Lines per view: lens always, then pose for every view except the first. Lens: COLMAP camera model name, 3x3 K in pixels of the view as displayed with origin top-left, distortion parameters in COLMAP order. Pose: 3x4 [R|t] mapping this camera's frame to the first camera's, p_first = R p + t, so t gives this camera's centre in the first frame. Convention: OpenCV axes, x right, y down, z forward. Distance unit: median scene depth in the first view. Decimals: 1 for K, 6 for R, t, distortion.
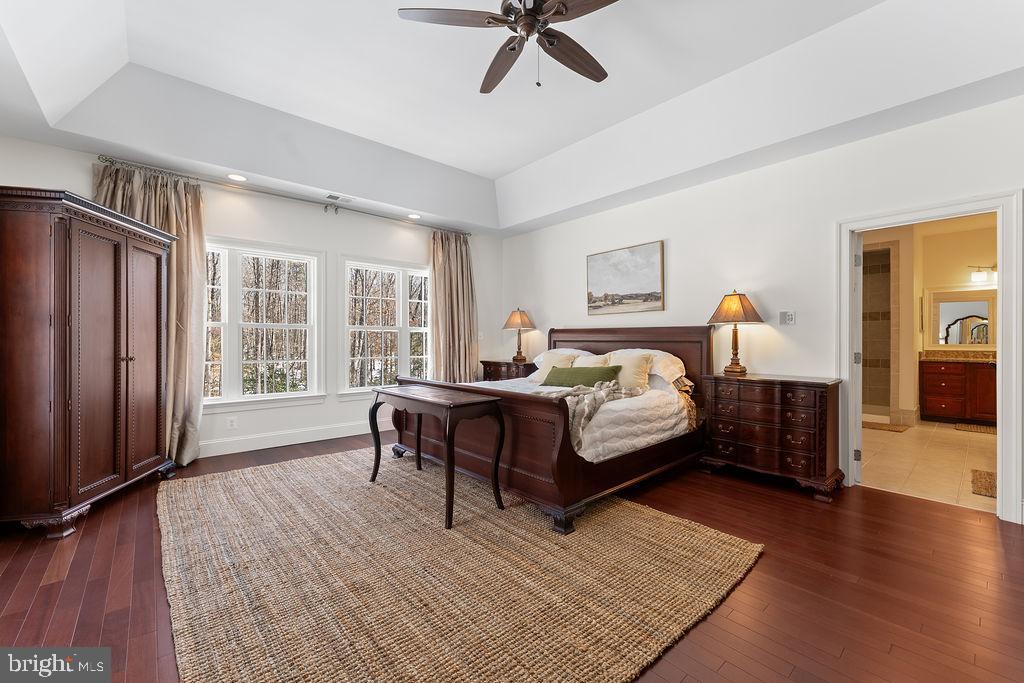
lens RADIAL K [[412.7, 0, 508.9], [0, 412.7, 342.6], [0, 0, 1]] dist [-0.001890, 0.002553]
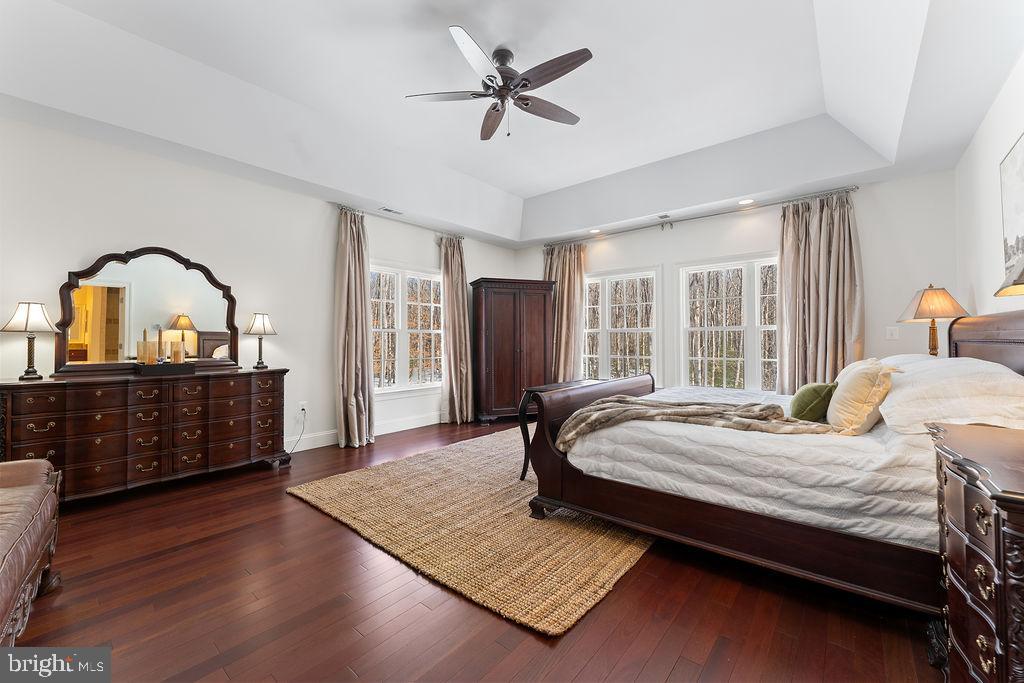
lens RADIAL K [[412.7, 0, 510.5], [0, 412.7, 337.6], [0, 0, 1]] dist [-0.001890, 0.002553]
pose [[0.155941, -0.010977, -0.987705, 0.634182], [-0.003208, 0.999927, -0.011619, -0.000177], [0.987761, 0.004980, 0.155894, 0.399947]]
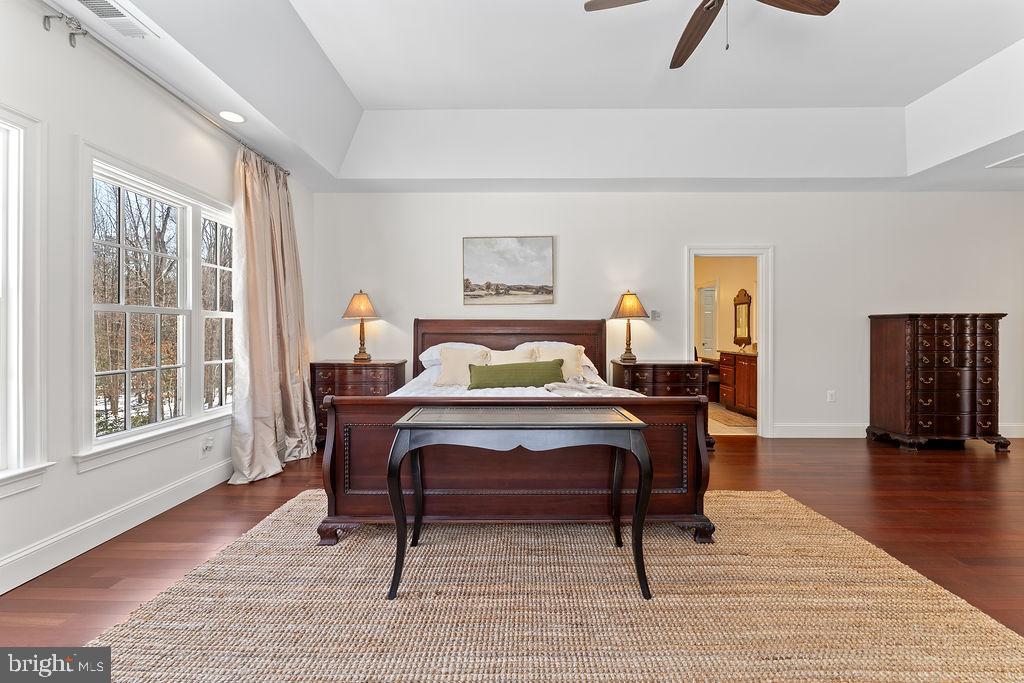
lens RADIAL K [[412.7, 0, 509.8], [0, 412.7, 332.1], [0, 0, 1]] dist [-0.001890, 0.002553]
pose [[0.662792, -0.002328, 0.748800, -0.449571], [0.004878, 0.999987, -0.001209, -0.006331], [-0.748788, 0.004454, 0.662795, 0.374702]]
